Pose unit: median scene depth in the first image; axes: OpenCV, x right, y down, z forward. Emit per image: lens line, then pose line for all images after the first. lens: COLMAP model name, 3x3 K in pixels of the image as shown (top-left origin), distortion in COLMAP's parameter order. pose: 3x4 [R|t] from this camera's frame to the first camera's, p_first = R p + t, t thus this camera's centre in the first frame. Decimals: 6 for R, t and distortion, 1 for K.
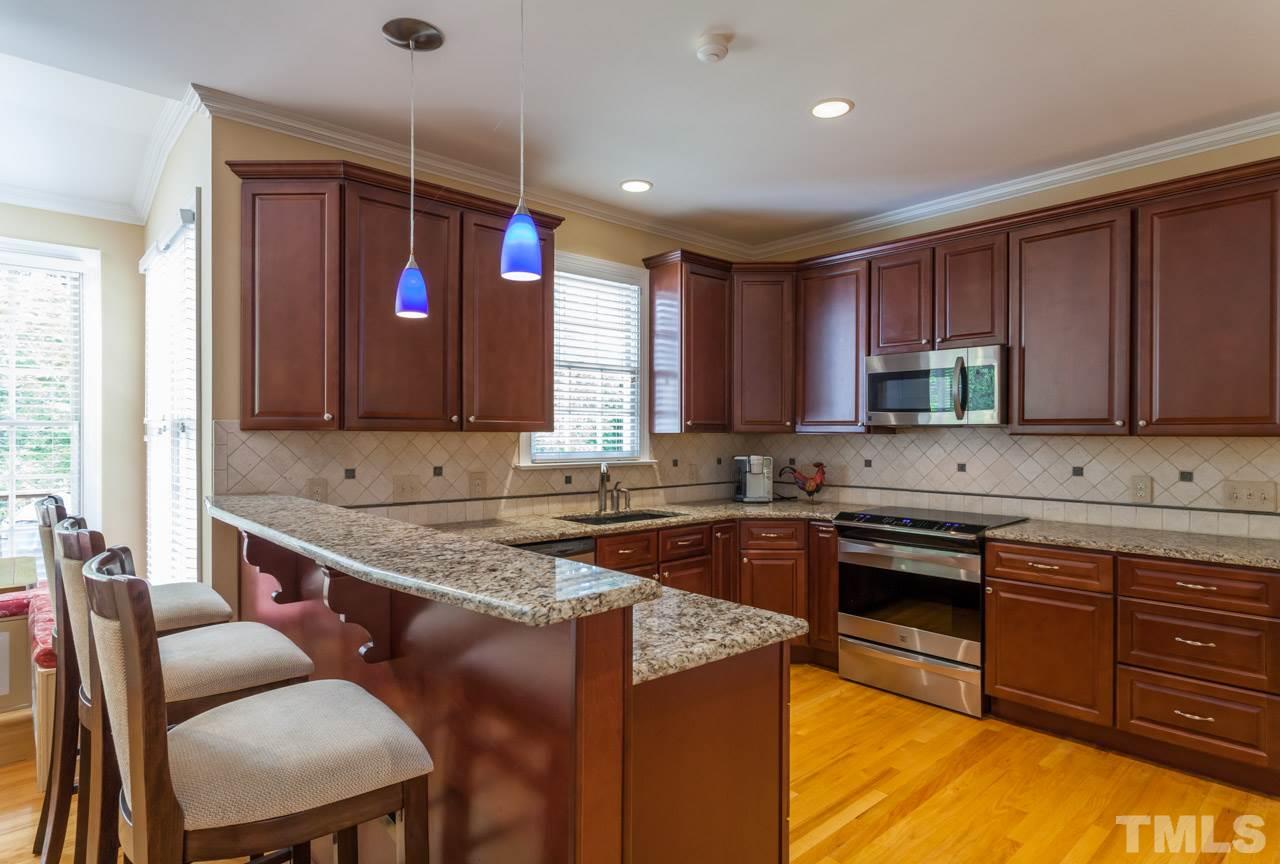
lens RADIAL K [[696.1, 0, 640.2], [0, 696.1, 435.6], [0, 0, 1]] dist [0.005199, 0.002313]
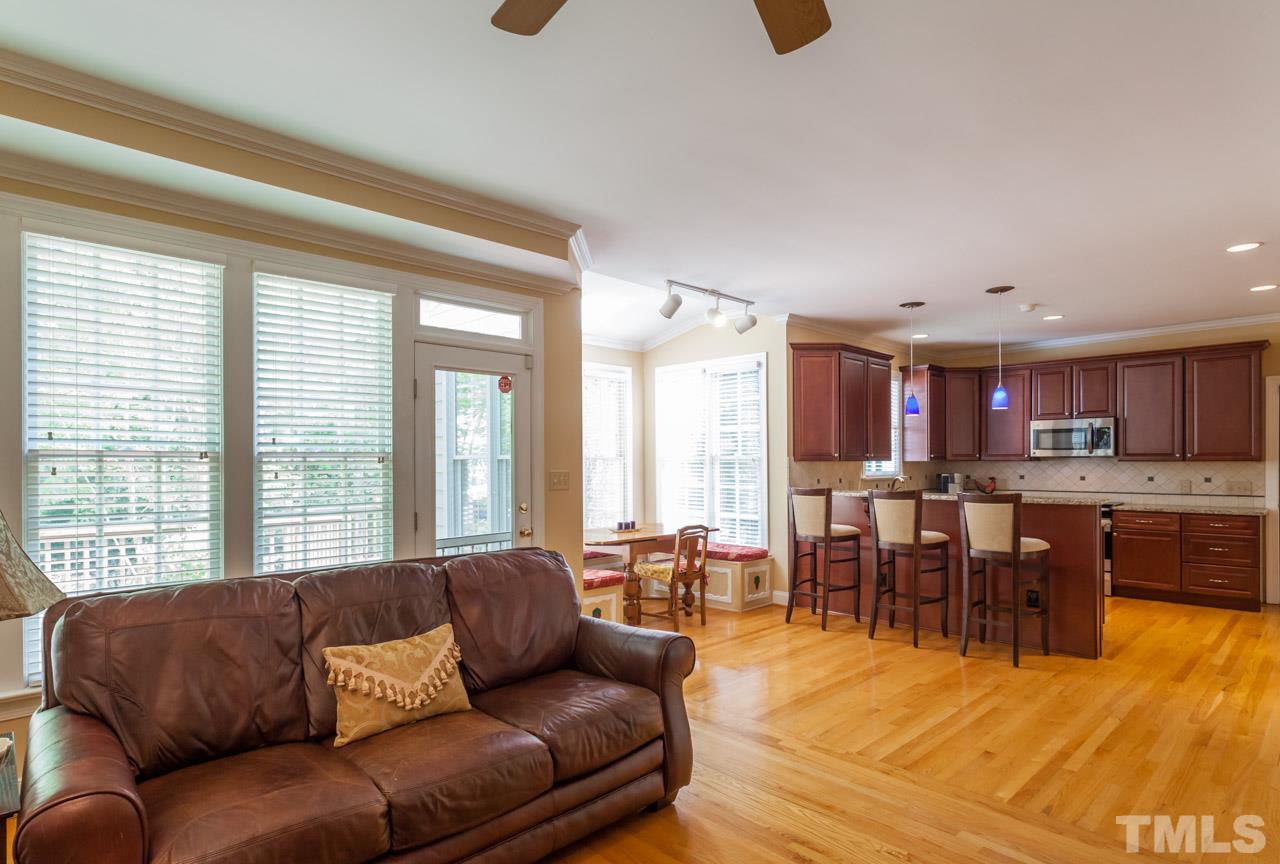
lens RADIAL K [[696.1, 0, 587.2], [0, 696.1, 462.2], [0, 0, 1]] dist [0.005199, 0.002313]
pose [[0.999959, -0.006507, 0.006325, -1.023508], [0.006516, 0.999978, -0.001287, -0.004960], [-0.006316, 0.001328, 0.999979, -1.022032]]
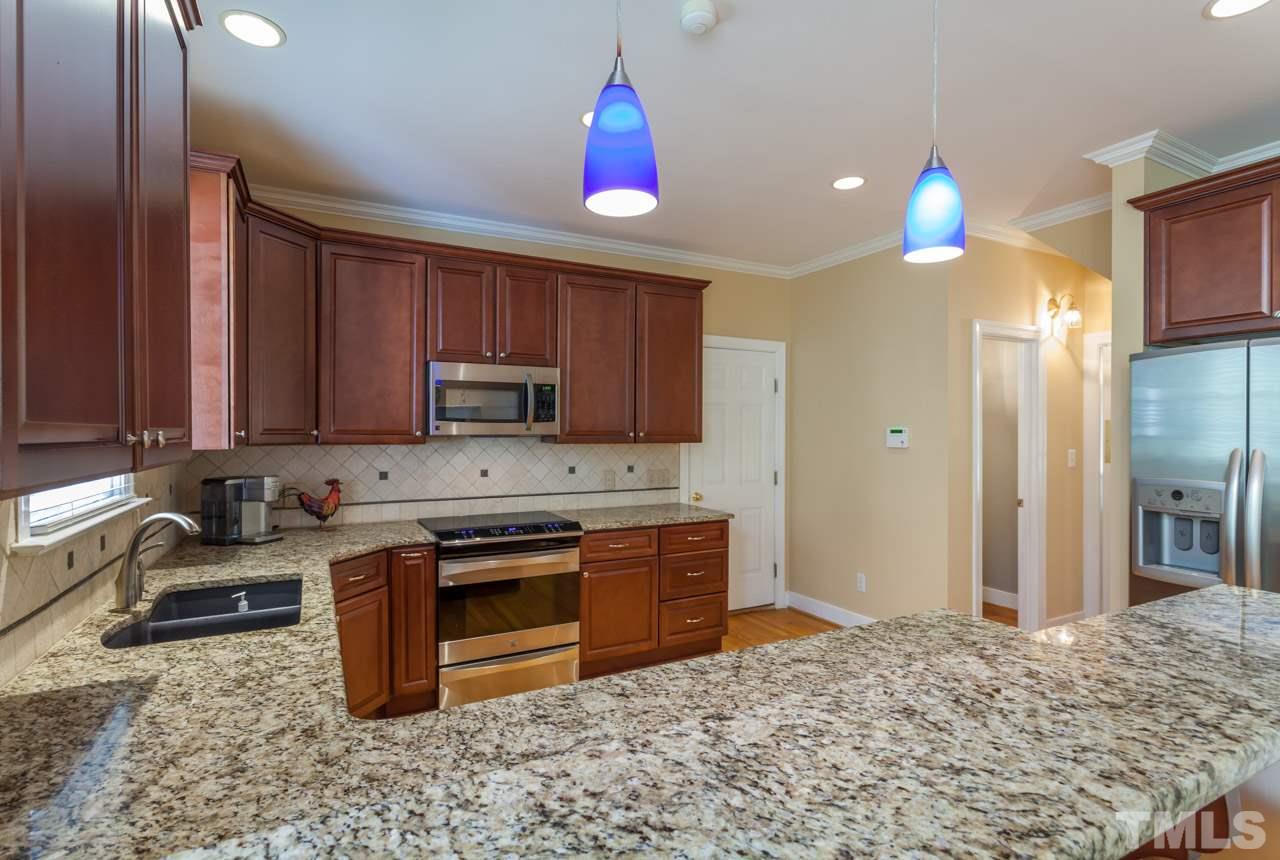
lens RADIAL K [[614.2, 0, 635.4], [0, 614.2, 436.5], [0, 0, 1]] dist [-0.000392, -0.000192]
pose [[0.259323, -0.011183, 0.965726, -0.447496], [0.001826, 0.999937, 0.011089, -0.024193], [-0.965789, -0.001112, 0.259328, 0.588998]]
